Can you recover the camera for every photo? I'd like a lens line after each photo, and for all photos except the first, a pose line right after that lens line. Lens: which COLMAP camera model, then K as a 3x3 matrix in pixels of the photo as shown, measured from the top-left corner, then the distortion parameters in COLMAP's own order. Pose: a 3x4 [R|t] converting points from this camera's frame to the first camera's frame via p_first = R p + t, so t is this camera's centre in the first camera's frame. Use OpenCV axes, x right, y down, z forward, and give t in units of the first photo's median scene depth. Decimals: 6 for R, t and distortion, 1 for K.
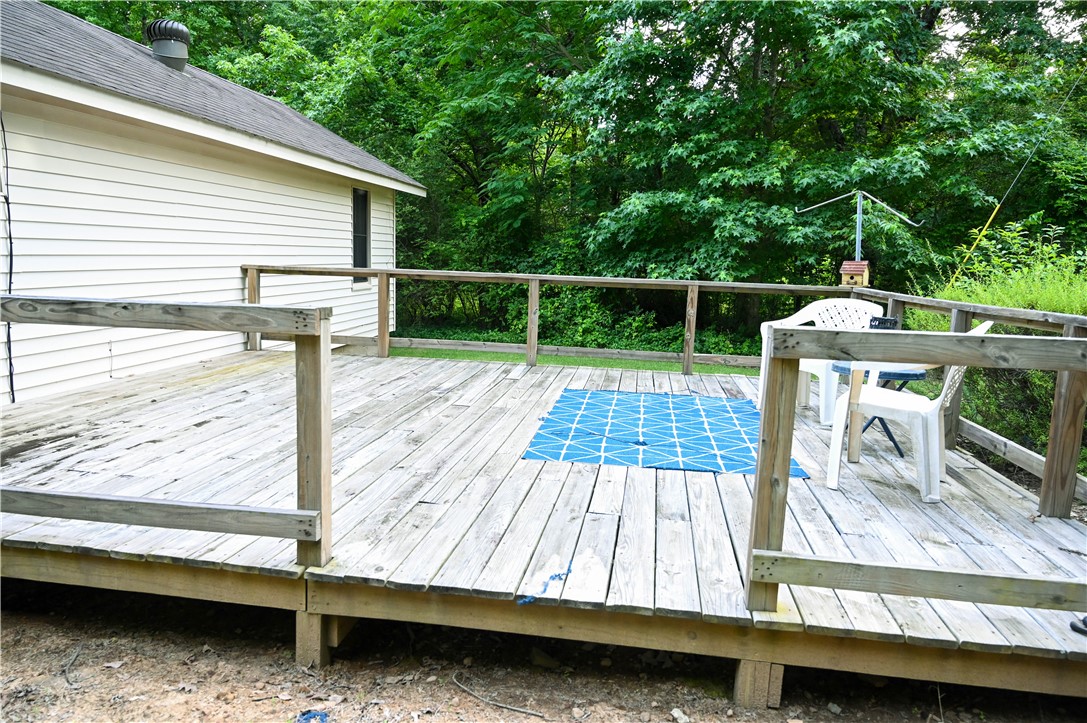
lens RADIAL K [[730.0, 0, 540.9], [0, 730.0, 359.4], [0, 0, 1]] dist [-0.006347, 0.005691]
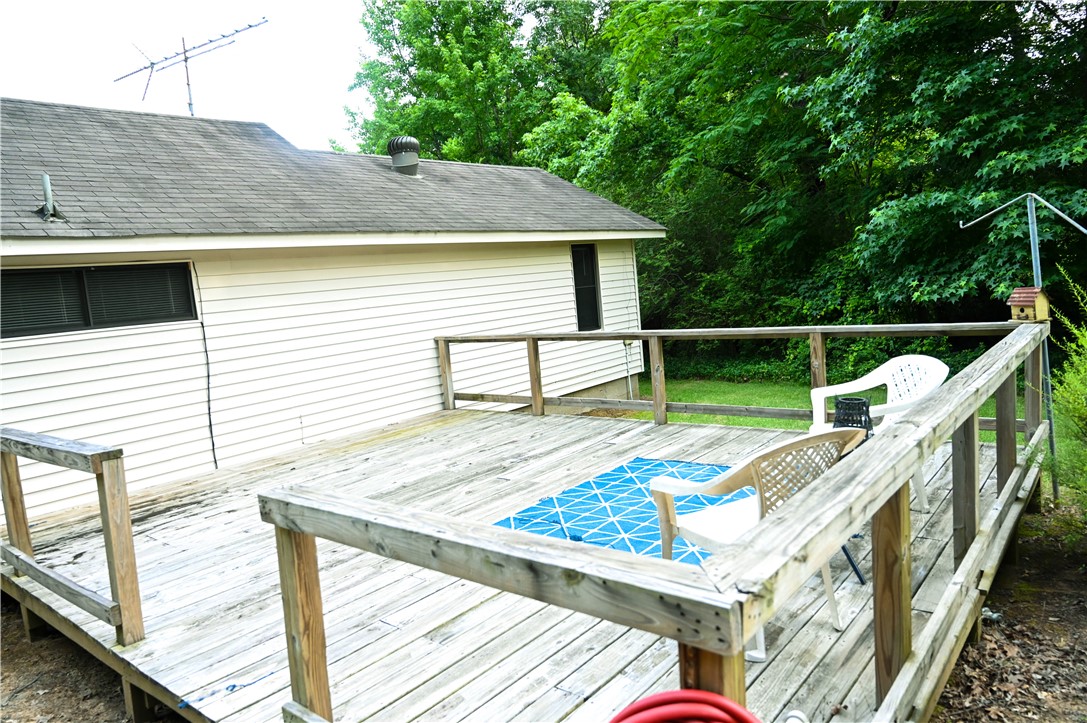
lens RADIAL K [[730.0, 0, 539.8], [0, 730.0, 361.1], [0, 0, 1]] dist [-0.006347, 0.005691]
pose [[0.852642, -0.049603, -0.520136, 0.220902], [0.041535, 0.998768, -0.027161, -0.034065], [0.520842, 0.001555, 0.853652, 0.057012]]
